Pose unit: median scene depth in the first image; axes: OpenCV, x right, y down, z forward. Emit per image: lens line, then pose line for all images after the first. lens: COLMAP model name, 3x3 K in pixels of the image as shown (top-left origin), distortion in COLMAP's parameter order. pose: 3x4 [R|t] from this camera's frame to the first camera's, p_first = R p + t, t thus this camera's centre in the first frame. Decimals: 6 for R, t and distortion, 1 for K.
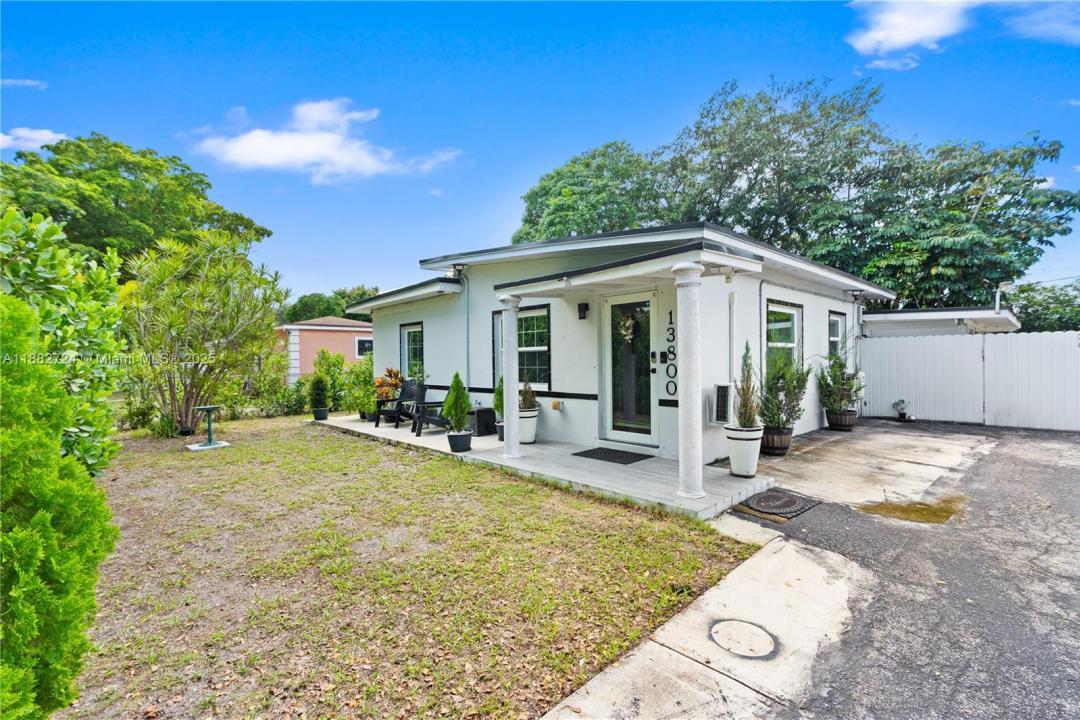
lens RADIAL K [[487.1, 0, 543.8], [0, 487.1, 365.7], [0, 0, 1]] dist [0.001332, 0.000152]
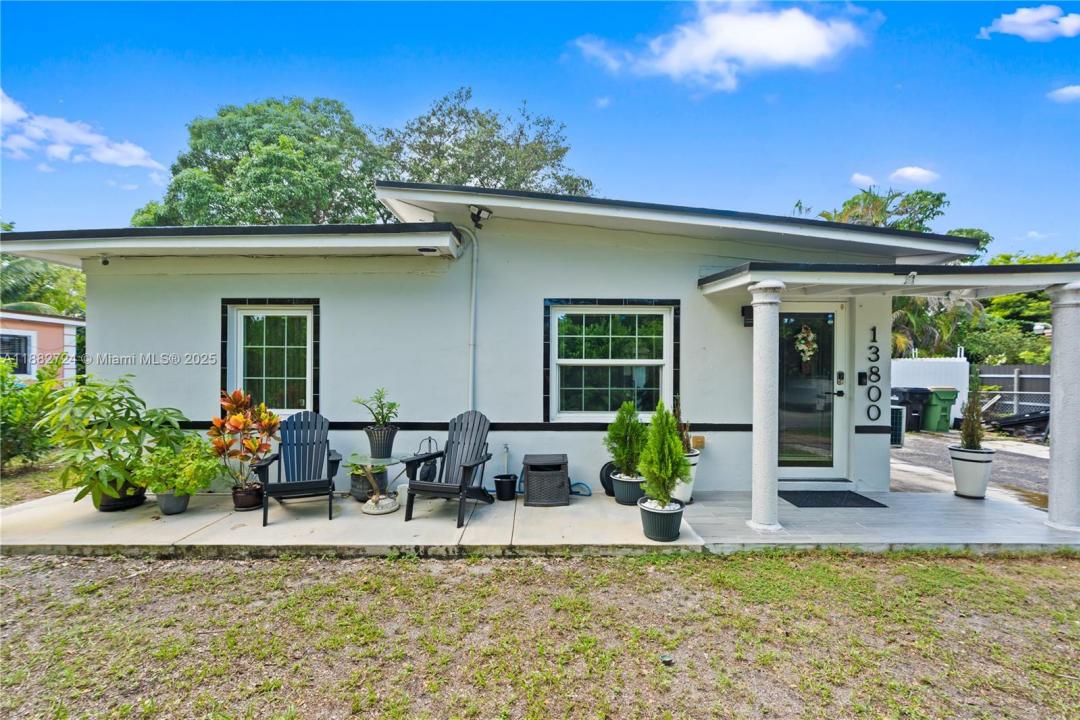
lens RADIAL K [[487.1, 0, 543.8], [0, 487.1, 365.7], [0, 0, 1]] dist [0.001332, 0.000152]
pose [[0.677927, 0.022175, 0.734794, -0.541504], [-0.004825, 0.999658, -0.025716, -0.009892], [-0.735113, 0.013888, 0.677802, 0.551602]]
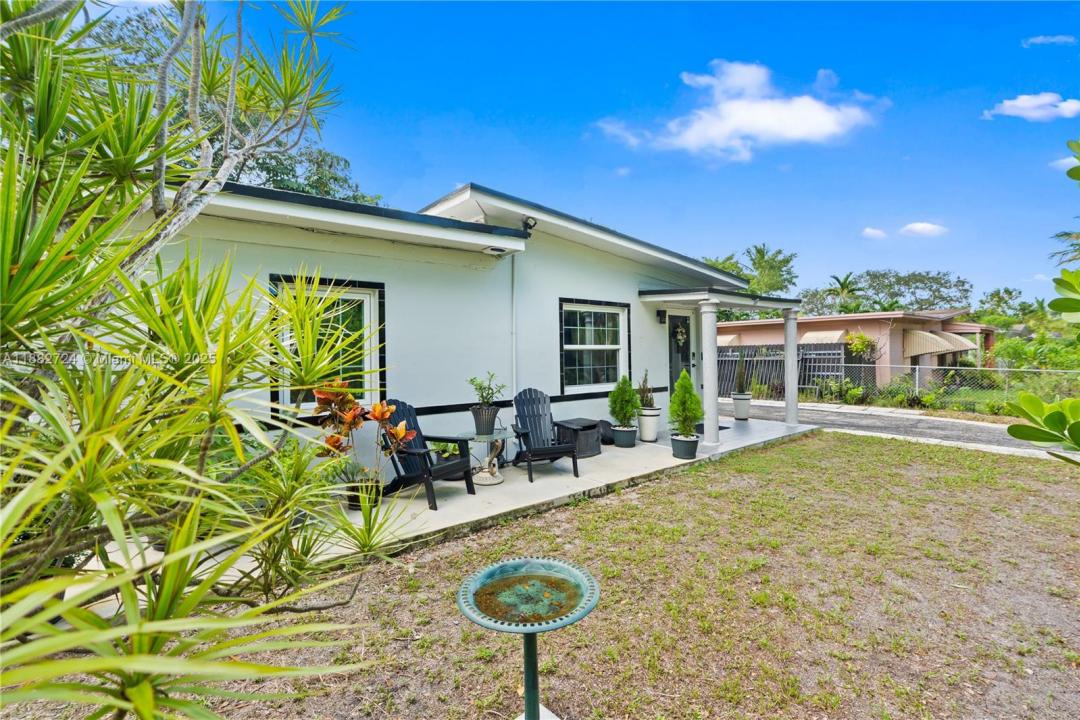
lens RADIAL K [[498.7, 0, 563.9], [0, 498.7, 316.3], [0, 0, 1]] dist [0.000785, 0.000041]
pose [[0.020960, 0.088626, 0.995844, -0.878579], [0.025235, 0.995699, -0.089144, -0.008300], [-0.999462, 0.026999, 0.018634, 0.936533]]
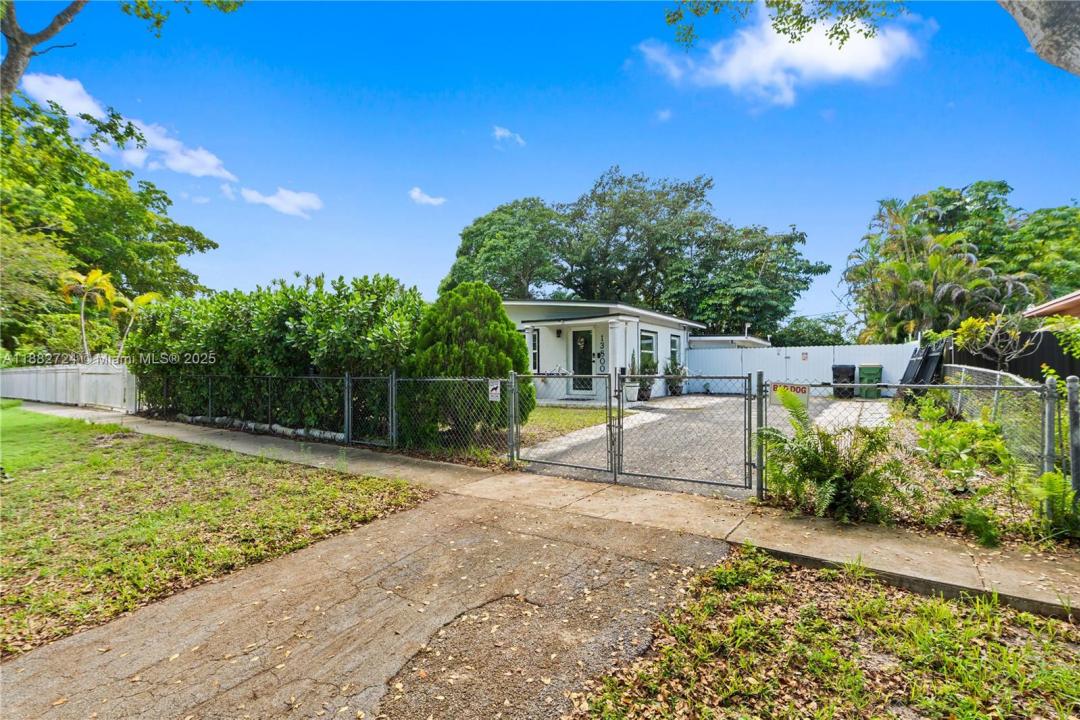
lens RADIAL K [[502.0, 0, 540.0], [0, 502.0, 360.0], [0, 0, 1]] dist [0.018819, 0.000124]
pose [[0.973114, 0.011885, 0.230018, -0.378143], [-0.004219, 0.999420, -0.033789, 0.057278], [-0.230286, 0.031910, 0.972600, -0.822553]]
